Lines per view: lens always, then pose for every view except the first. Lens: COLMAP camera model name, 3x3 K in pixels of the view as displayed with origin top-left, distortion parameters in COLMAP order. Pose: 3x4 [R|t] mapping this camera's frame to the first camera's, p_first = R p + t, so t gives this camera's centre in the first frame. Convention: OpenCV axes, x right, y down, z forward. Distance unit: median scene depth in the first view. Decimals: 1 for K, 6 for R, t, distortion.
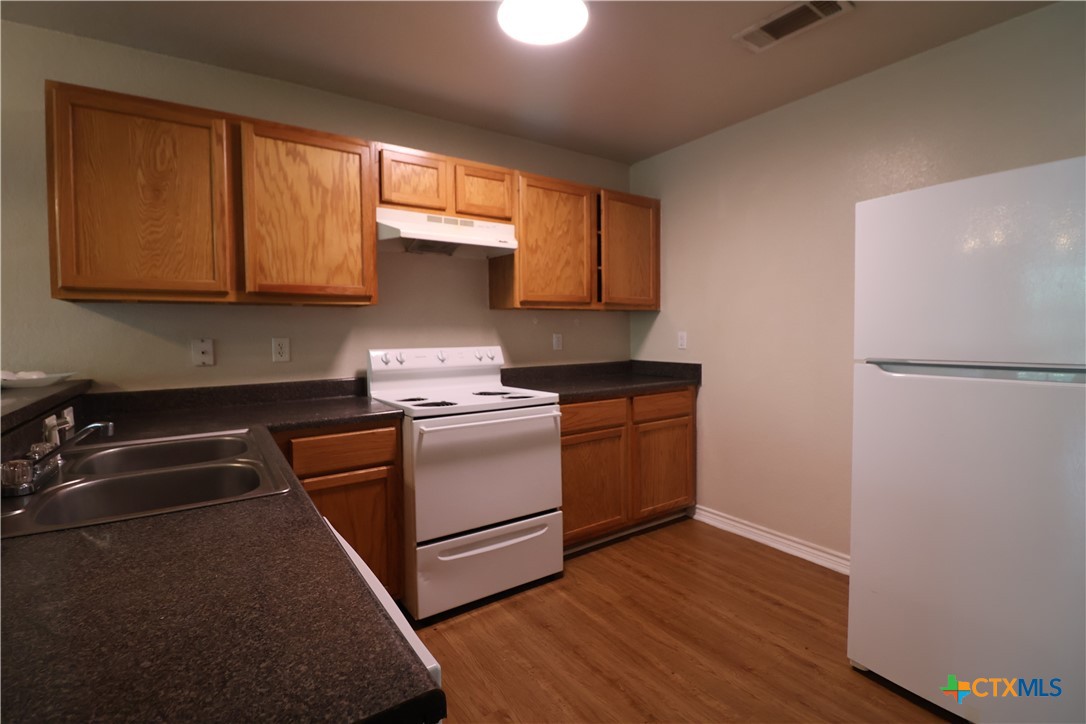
lens RADIAL K [[504.8, 0, 550.3], [0, 504.8, 360.0], [0, 0, 1]] dist [-0.012695, -0.005685]
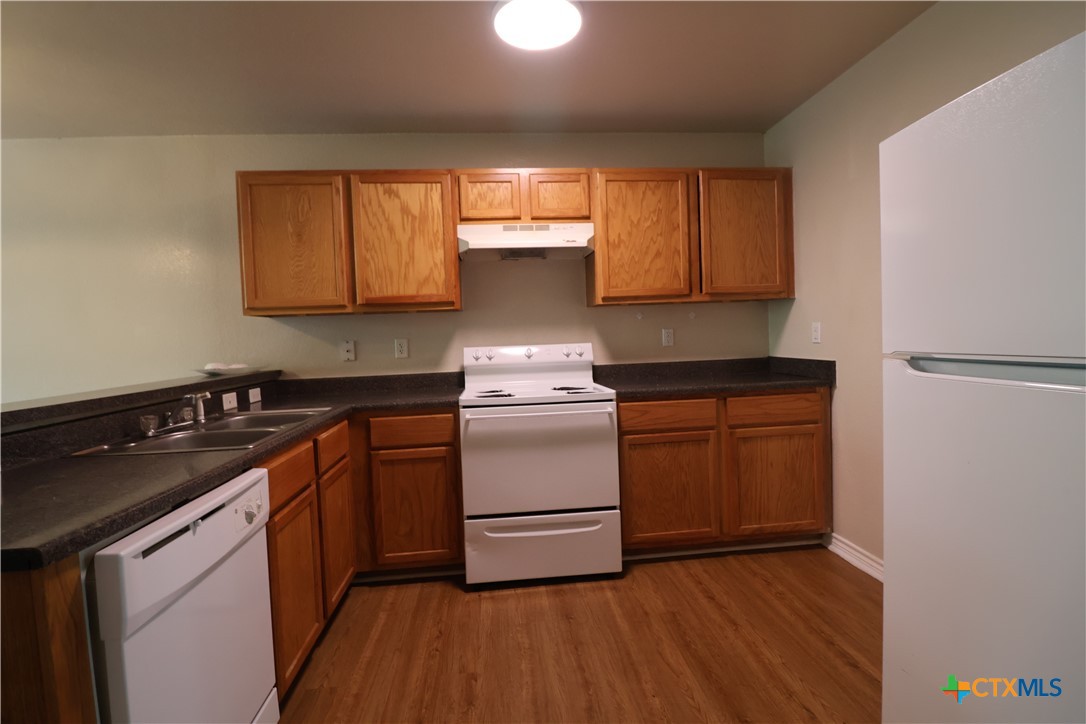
lens RADIAL K [[504.8, 0, 533.4], [0, 504.8, 360.3], [0, 0, 1]] dist [-0.012695, -0.005685]
pose [[0.870203, 0.001964, -0.492690, 0.381856], [0.000376, 0.999989, 0.004652, 0.003684], [0.492693, -0.004234, 0.870193, 0.072624]]
